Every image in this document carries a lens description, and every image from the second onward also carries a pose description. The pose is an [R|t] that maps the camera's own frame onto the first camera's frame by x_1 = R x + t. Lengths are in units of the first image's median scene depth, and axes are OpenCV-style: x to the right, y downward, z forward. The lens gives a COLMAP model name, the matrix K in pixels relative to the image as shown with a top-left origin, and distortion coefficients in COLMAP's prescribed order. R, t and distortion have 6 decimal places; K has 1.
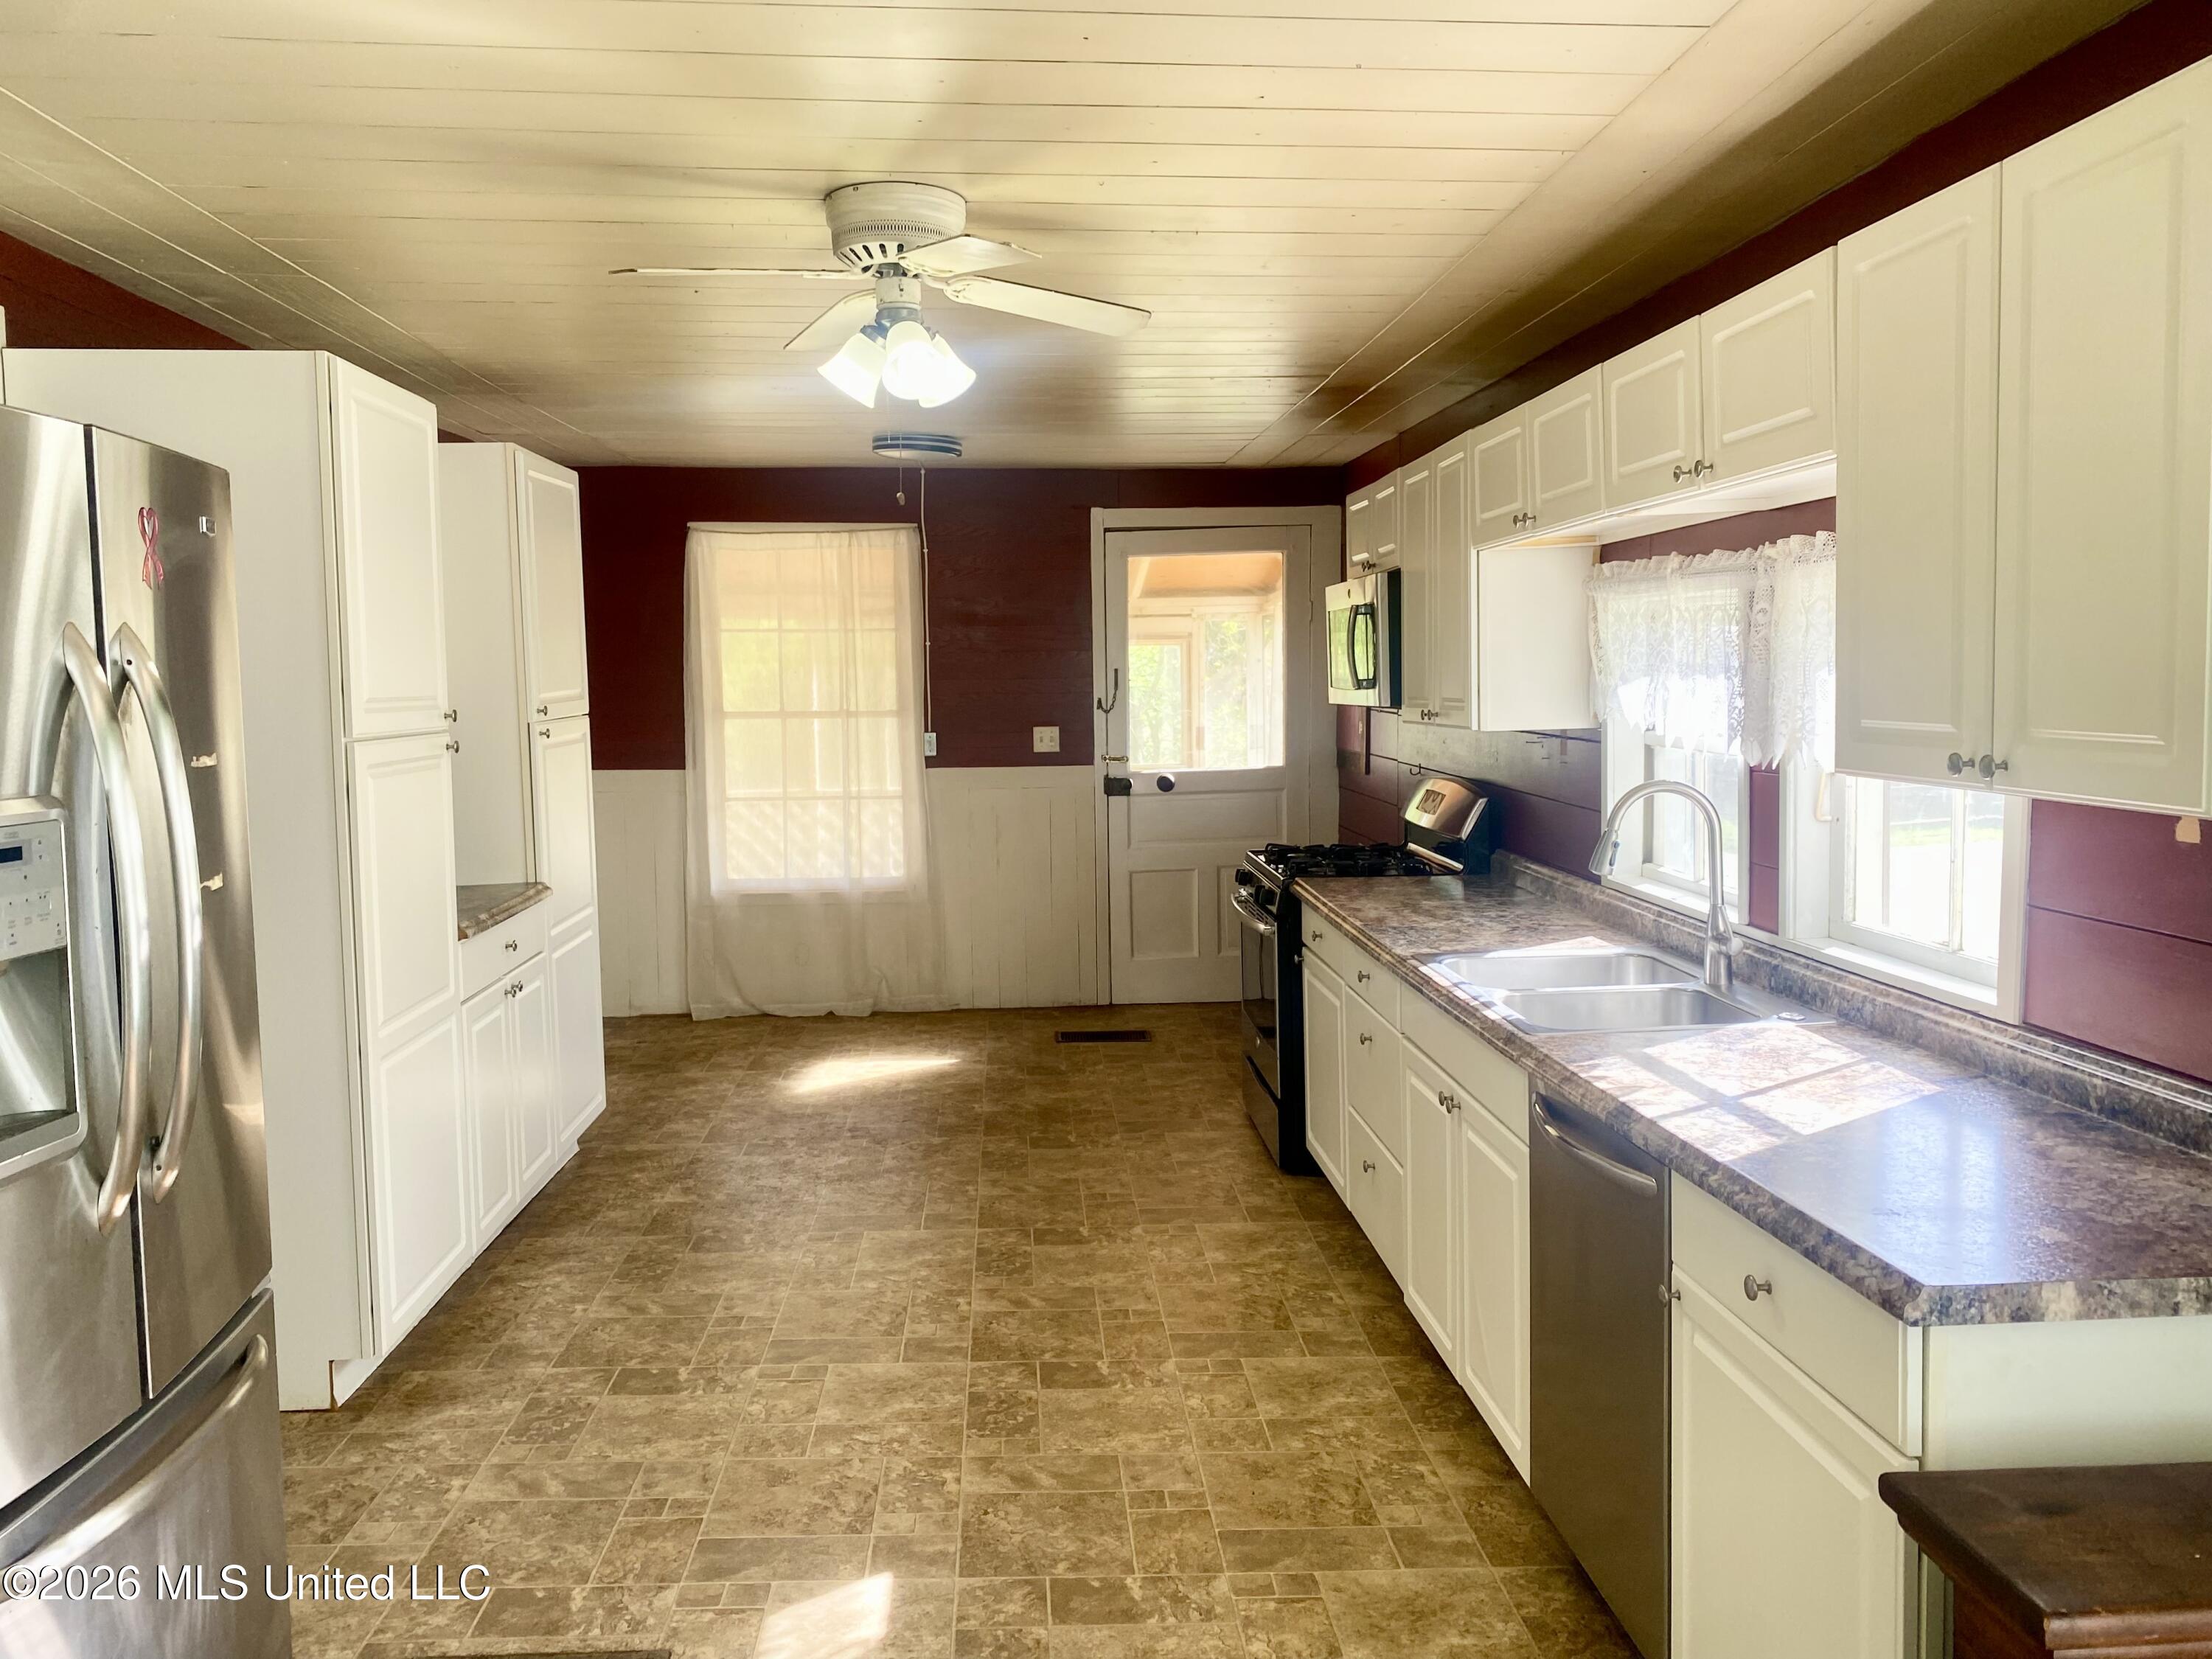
lens RADIAL K [[1698.6, 0, 1091.1], [0, 1698.6, 794.8], [0, 0, 1]] dist [0.022579, -0.029038]
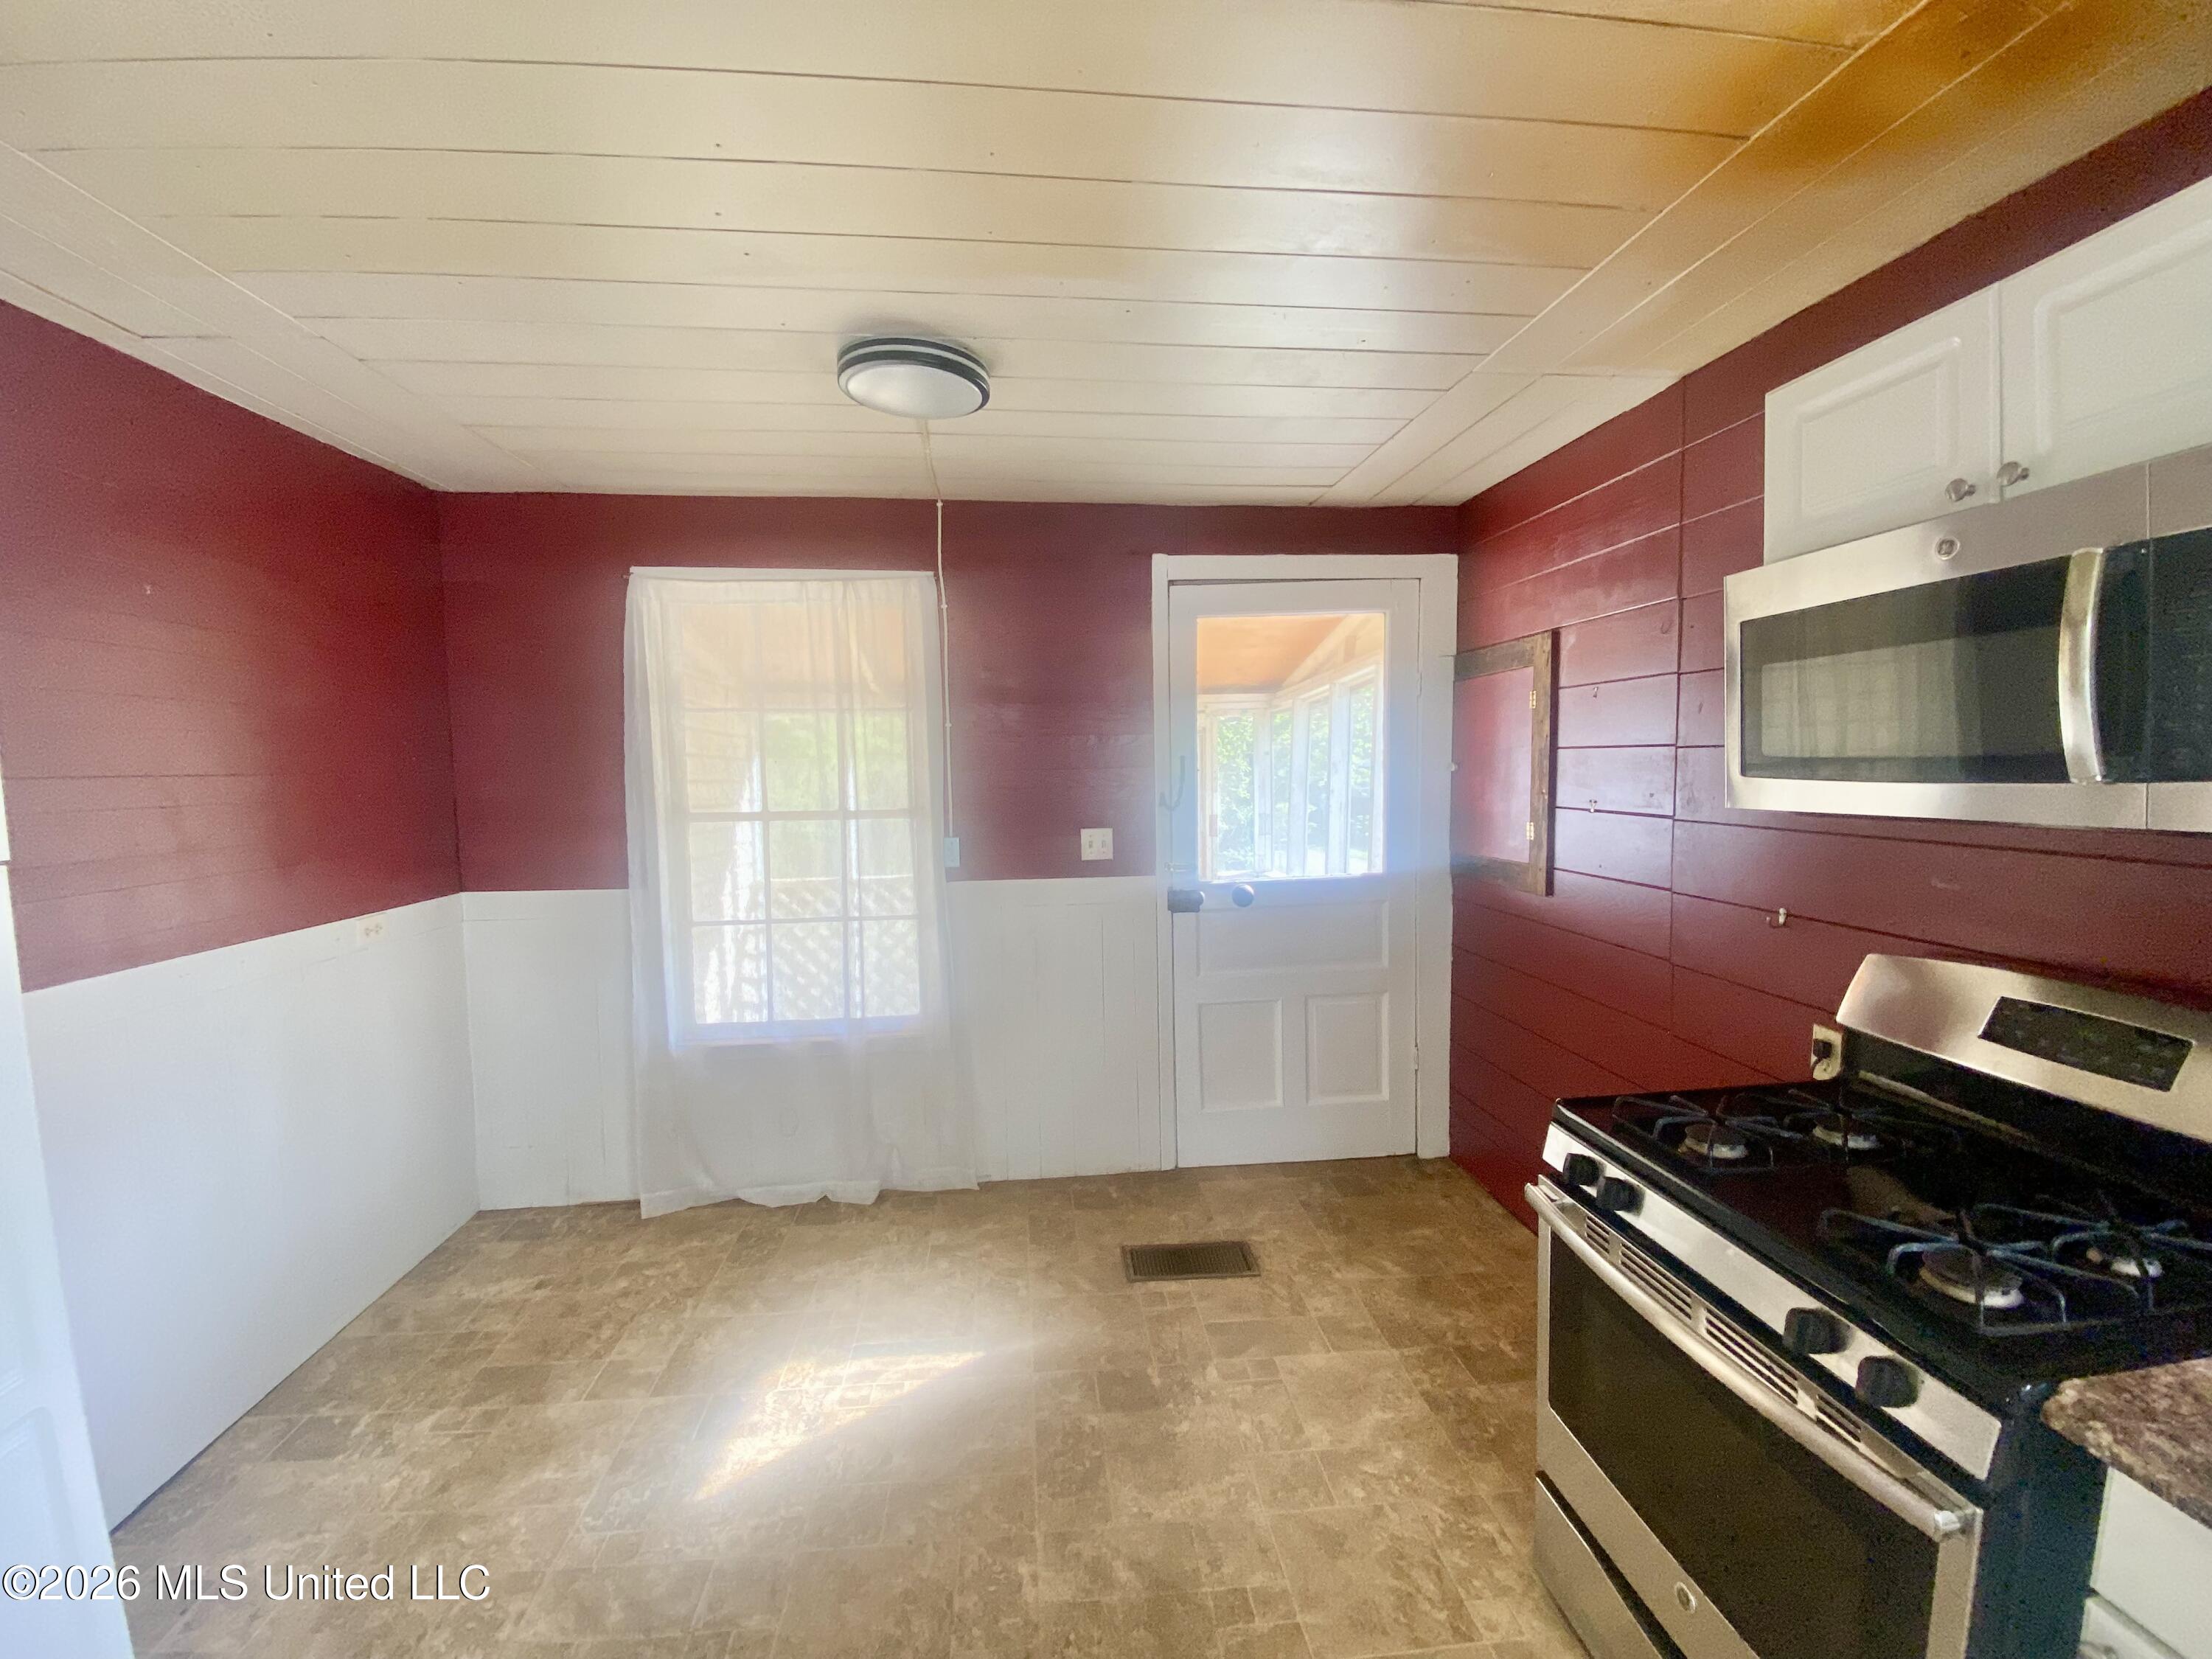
lens RADIAL K [[896.8, 0, 1113.9], [0, 896.8, 829.8], [0, 0, 1]] dist [0.006098, -0.011038]
pose [[0.998923, -0.007417, 0.045802, -0.076239], [0.007497, 0.999971, -0.001566, -0.077793], [-0.045789, 0.001907, 0.998949, 1.155325]]
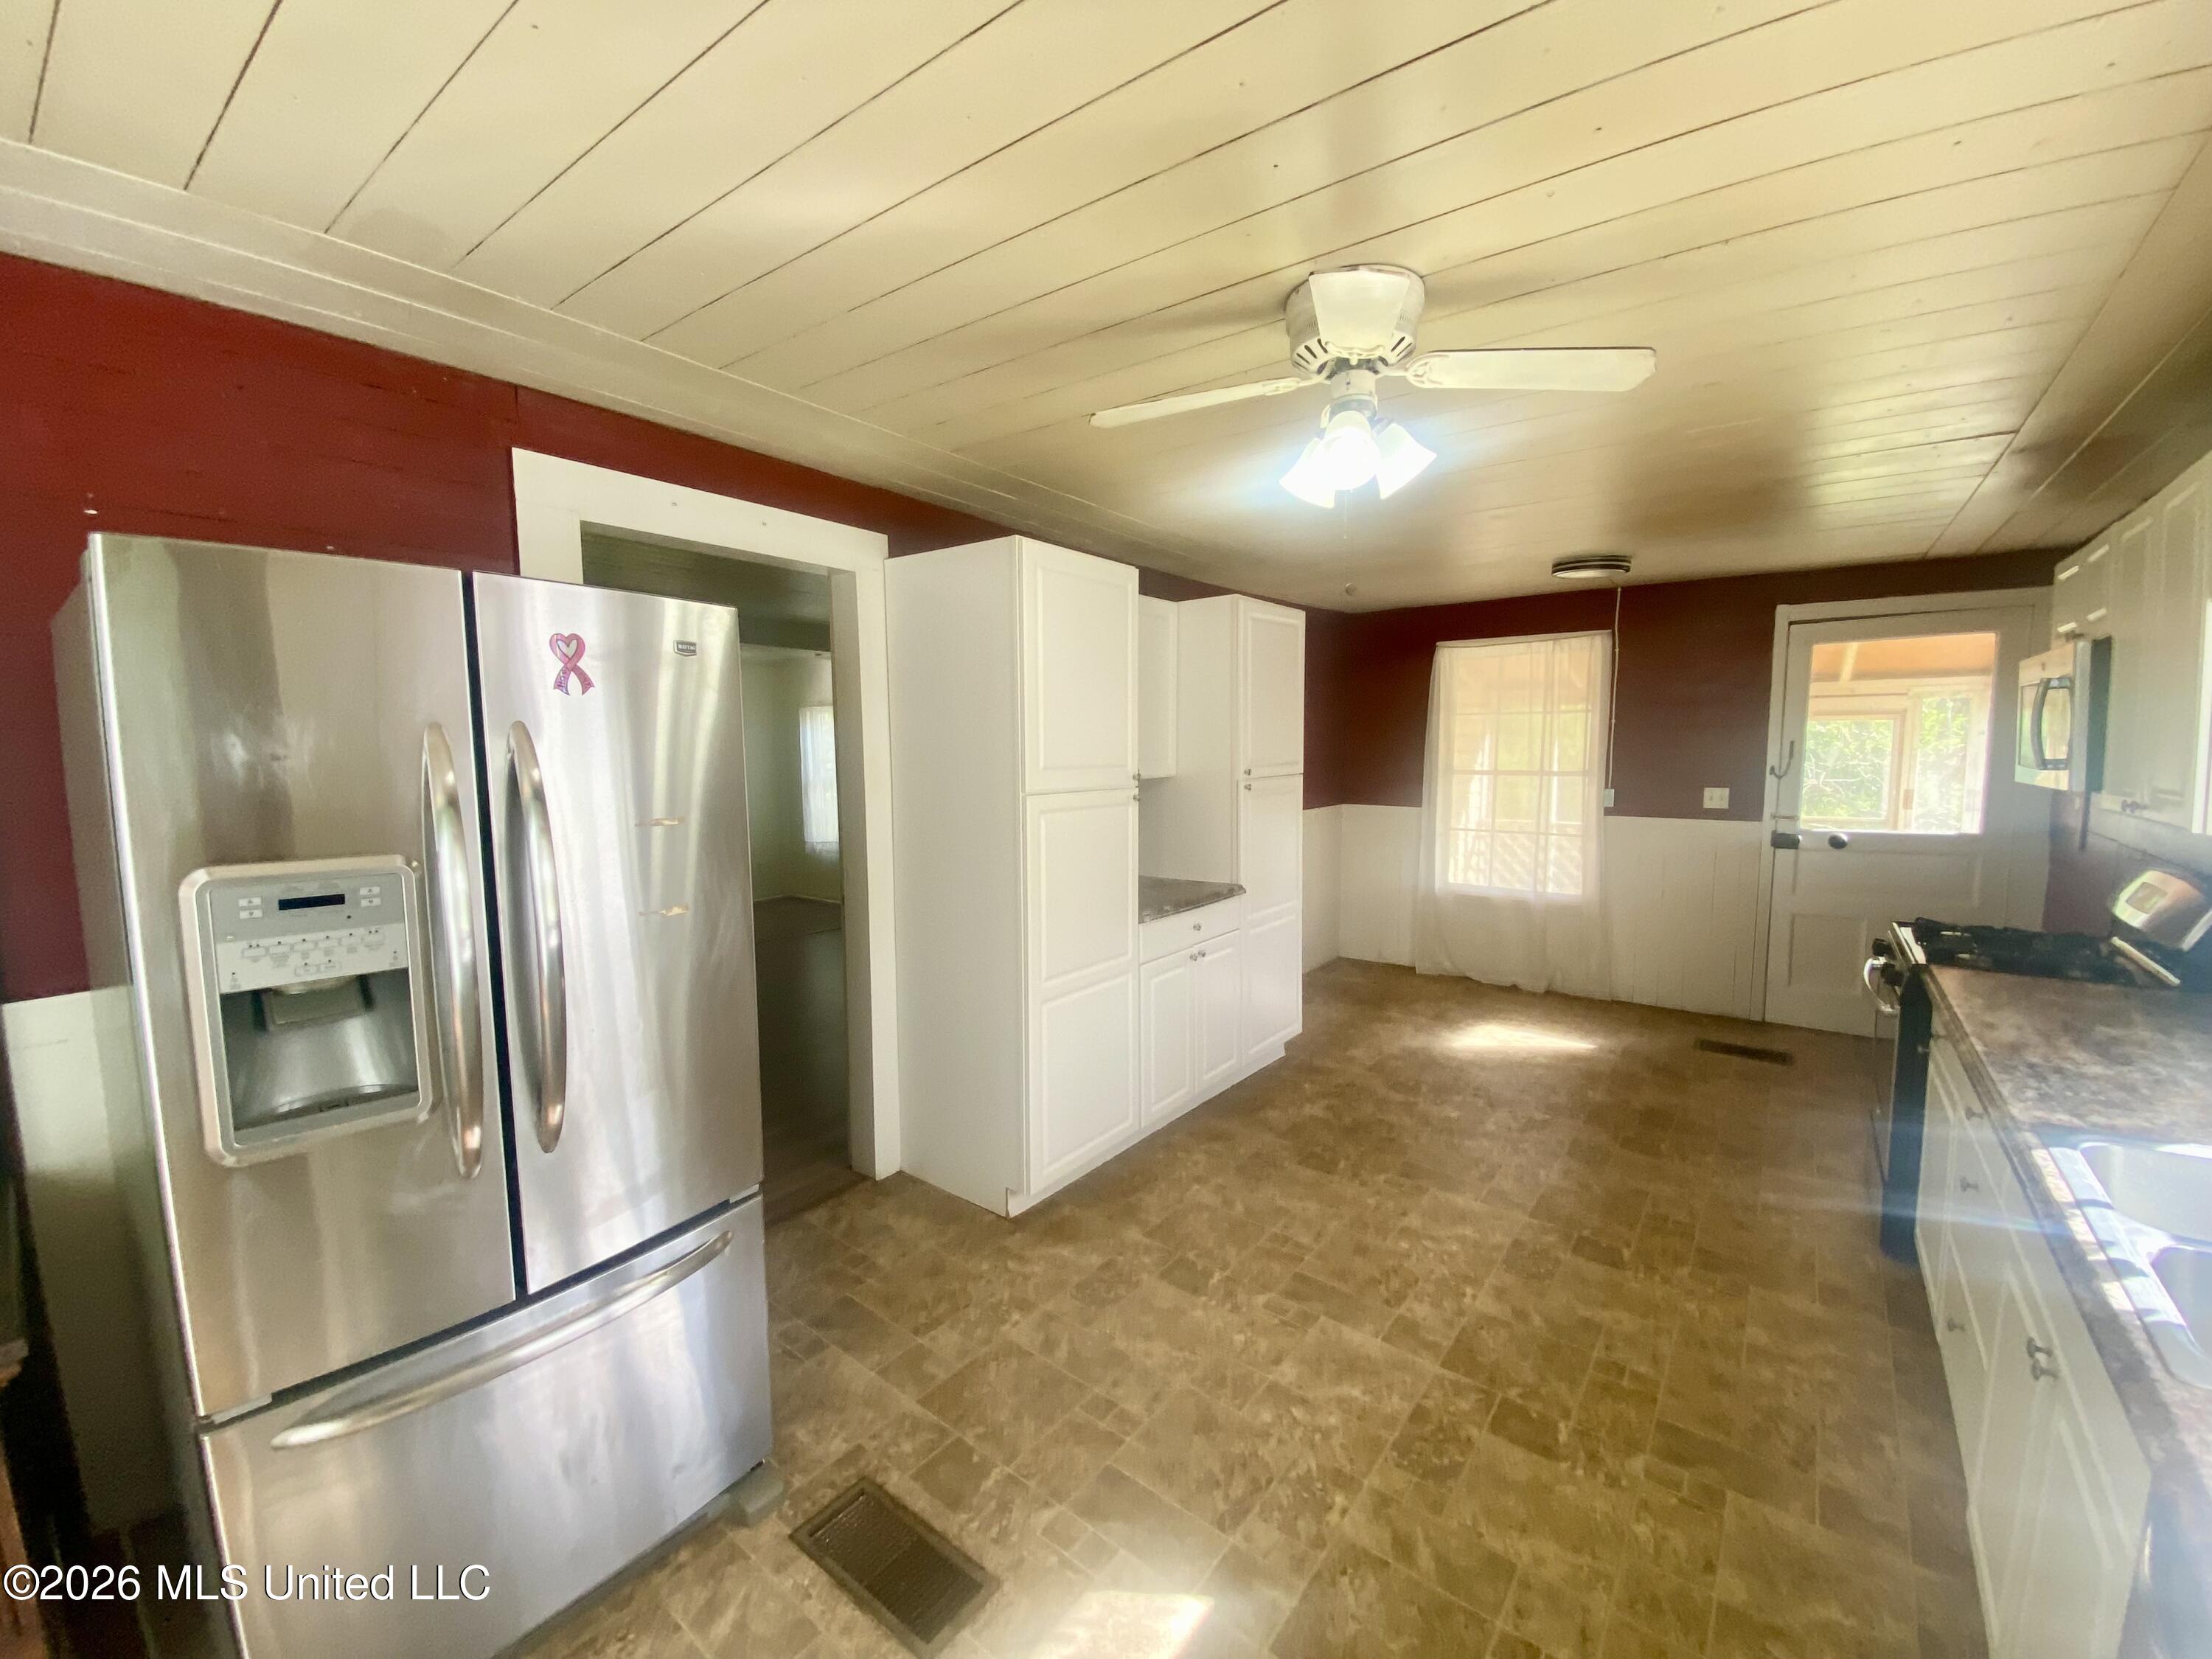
lens RADIAL K [[896.8, 0, 1089.9], [0, 896.8, 828.1], [0, 0, 1]] dist [0.006098, -0.011038]
pose [[0.751174, 0.069063, -0.656481, 0.123790], [-0.049936, 0.997607, 0.047812, -0.039345], [0.658212, -0.003134, 0.752826, 0.413450]]
